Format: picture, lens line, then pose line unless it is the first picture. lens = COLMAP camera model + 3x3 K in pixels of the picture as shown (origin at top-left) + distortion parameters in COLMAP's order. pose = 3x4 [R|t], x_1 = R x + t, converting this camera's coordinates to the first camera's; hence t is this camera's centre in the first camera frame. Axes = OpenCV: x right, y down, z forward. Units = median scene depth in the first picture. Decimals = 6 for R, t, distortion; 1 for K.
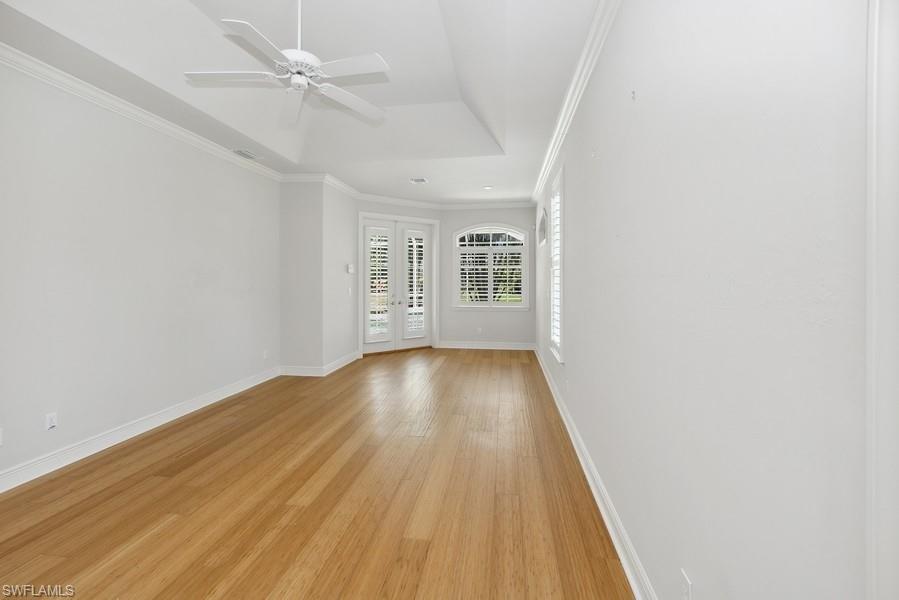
lens RADIAL K [[398.7, 0, 447.6], [0, 398.7, 279.1], [0, 0, 1]] dist [-0.003134, -0.001616]
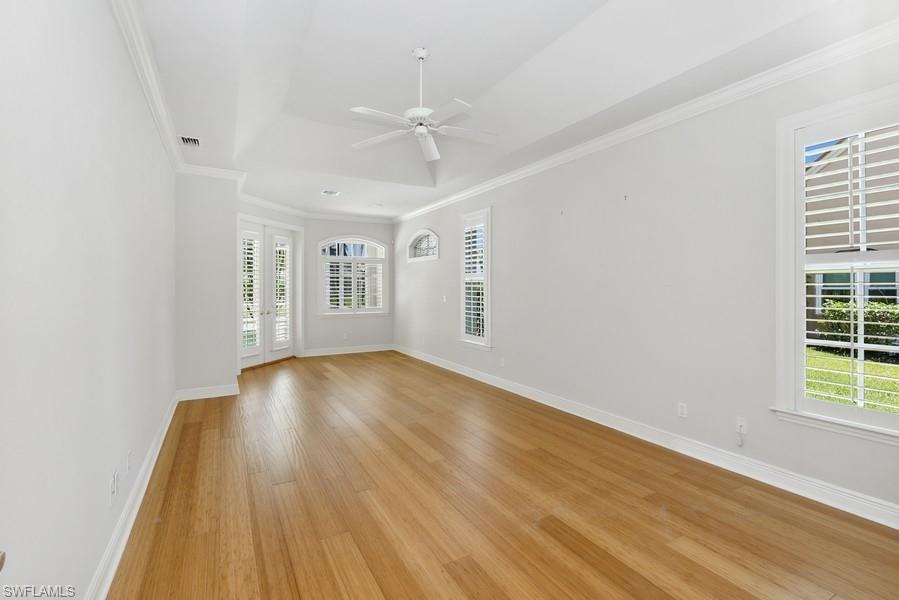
lens RADIAL K [[398.7, 0, 463.4], [0, 398.7, 290.9], [0, 0, 1]] dist [-0.003134, -0.001616]
pose [[0.784600, -0.002546, 0.619997, -0.342222], [-0.002256, 0.999973, 0.006961, 0.000630], [-0.619998, -0.006861, 0.784573, -0.023478]]
